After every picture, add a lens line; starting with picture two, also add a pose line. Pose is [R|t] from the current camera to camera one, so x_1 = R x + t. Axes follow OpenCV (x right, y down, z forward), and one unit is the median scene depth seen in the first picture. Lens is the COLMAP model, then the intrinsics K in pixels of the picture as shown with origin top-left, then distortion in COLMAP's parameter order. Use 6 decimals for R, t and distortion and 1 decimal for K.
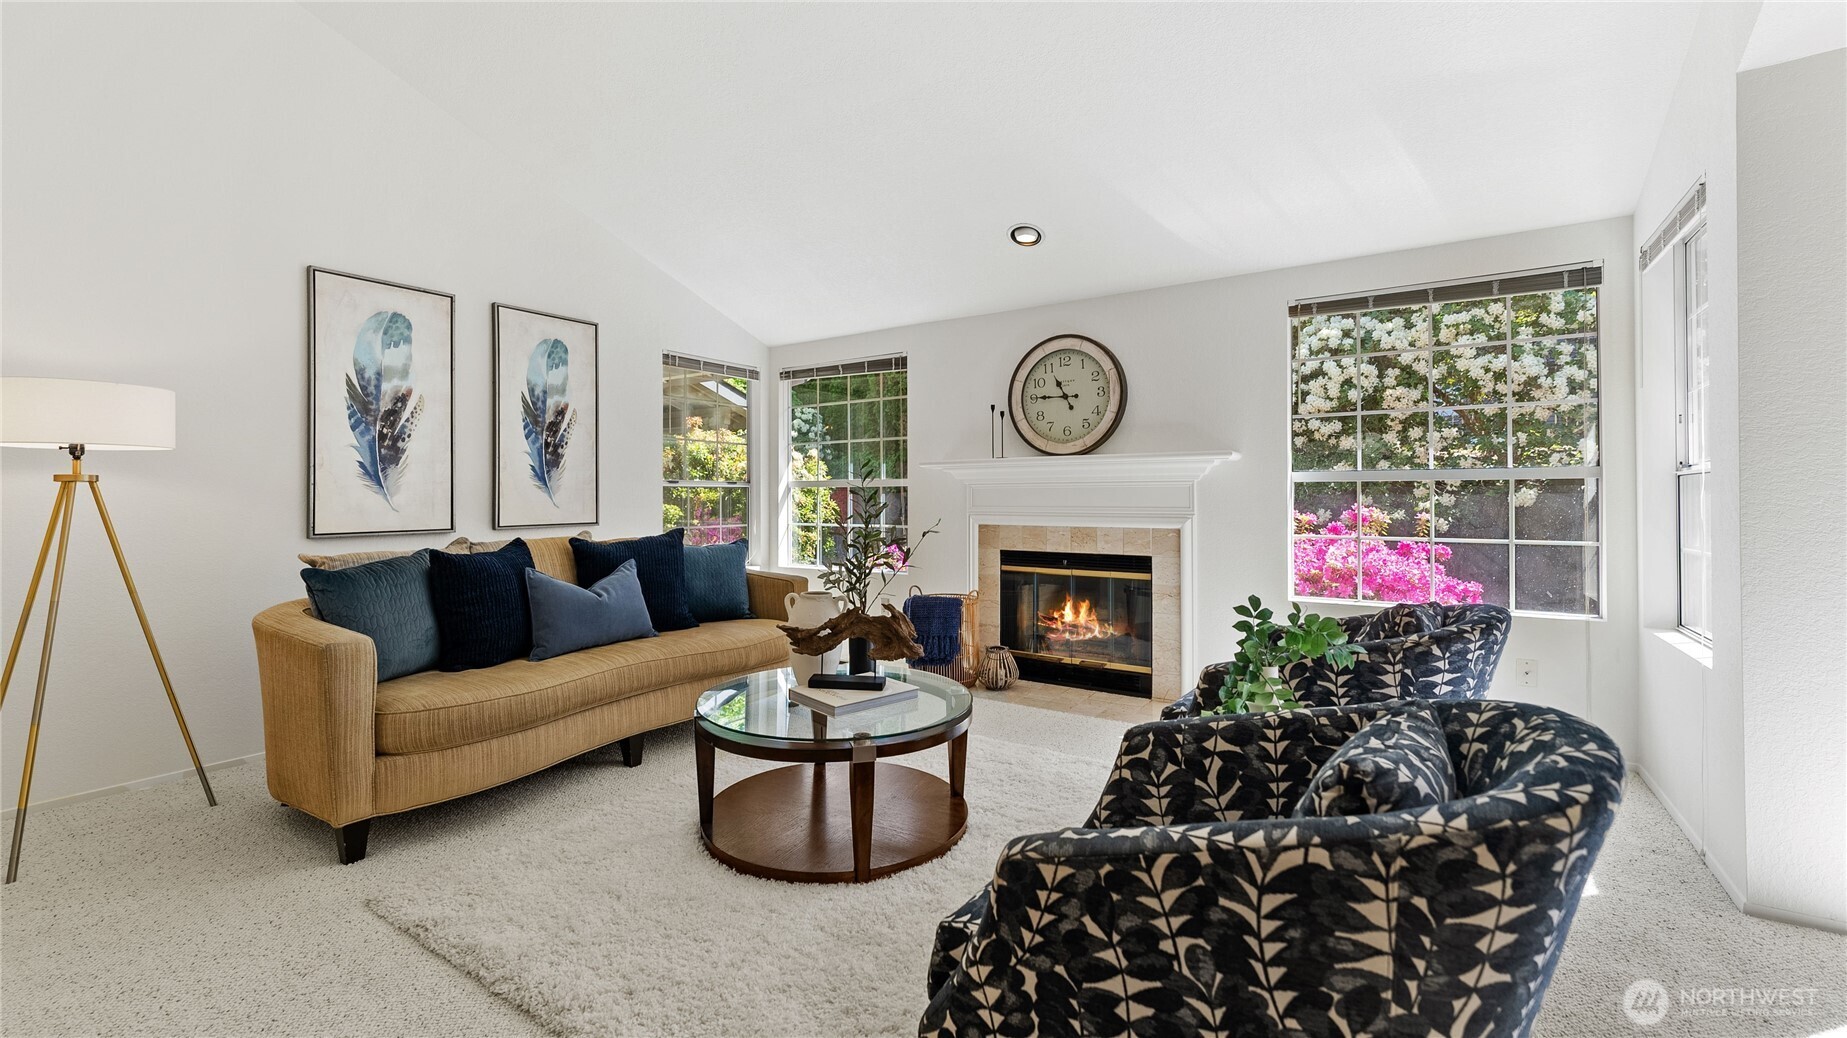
lens RADIAL K [[755.2, 0, 926.8], [0, 755.2, 502.9], [0, 0, 1]] dist [0.000729, 0.000186]
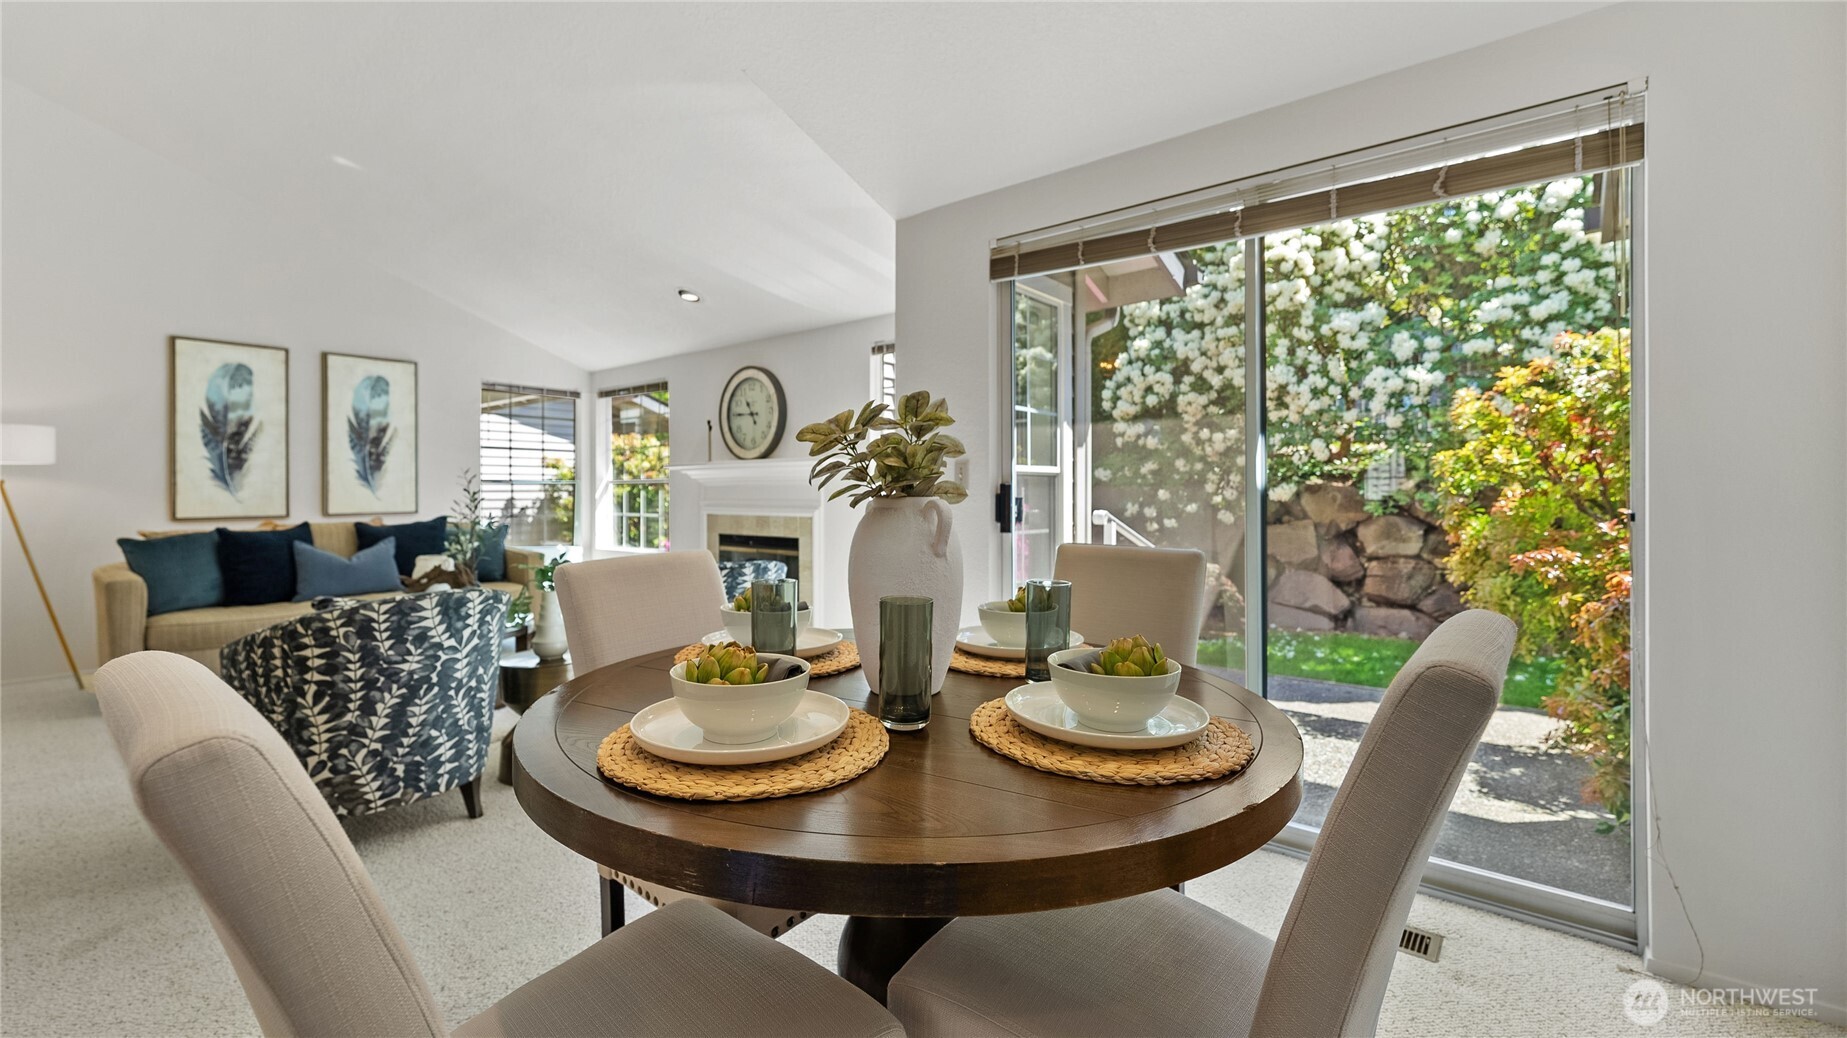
lens RADIAL K [[755.2, 0, 915.8], [0, 755.2, 501.4], [0, 0, 1]] dist [0.000729, 0.000186]
pose [[0.997112, -0.001073, -0.075932, 0.566297], [0.001433, 0.999988, 0.004683, 0.002433], [0.075926, -0.004778, 0.997102, -0.271044]]
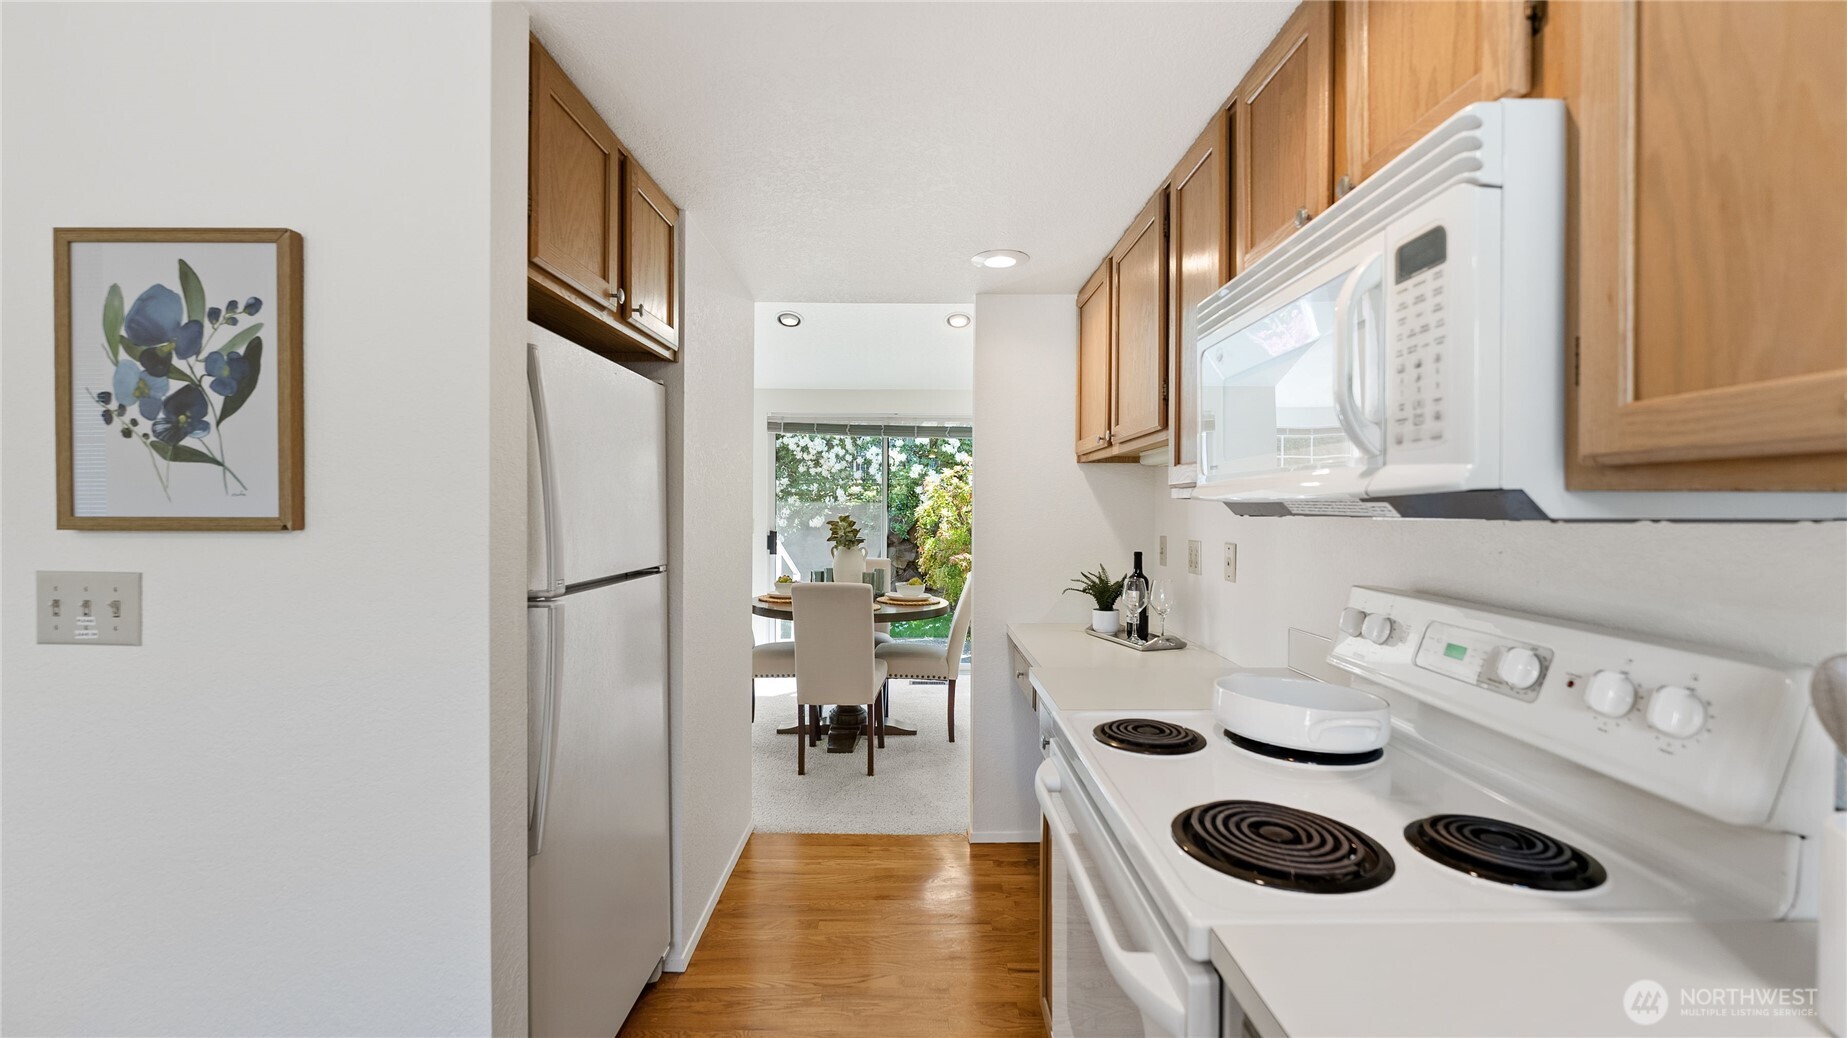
lens RADIAL K [[755.2, 0, 936.6], [0, 755.2, 515.2], [0, 0, 1]] dist [0.000729, 0.000186]
pose [[0.808873, 0.001459, 0.587982, 0.011273], [-0.002980, 0.999994, 0.001618, -0.041857], [-0.587976, -0.003060, 0.808873, -0.906866]]
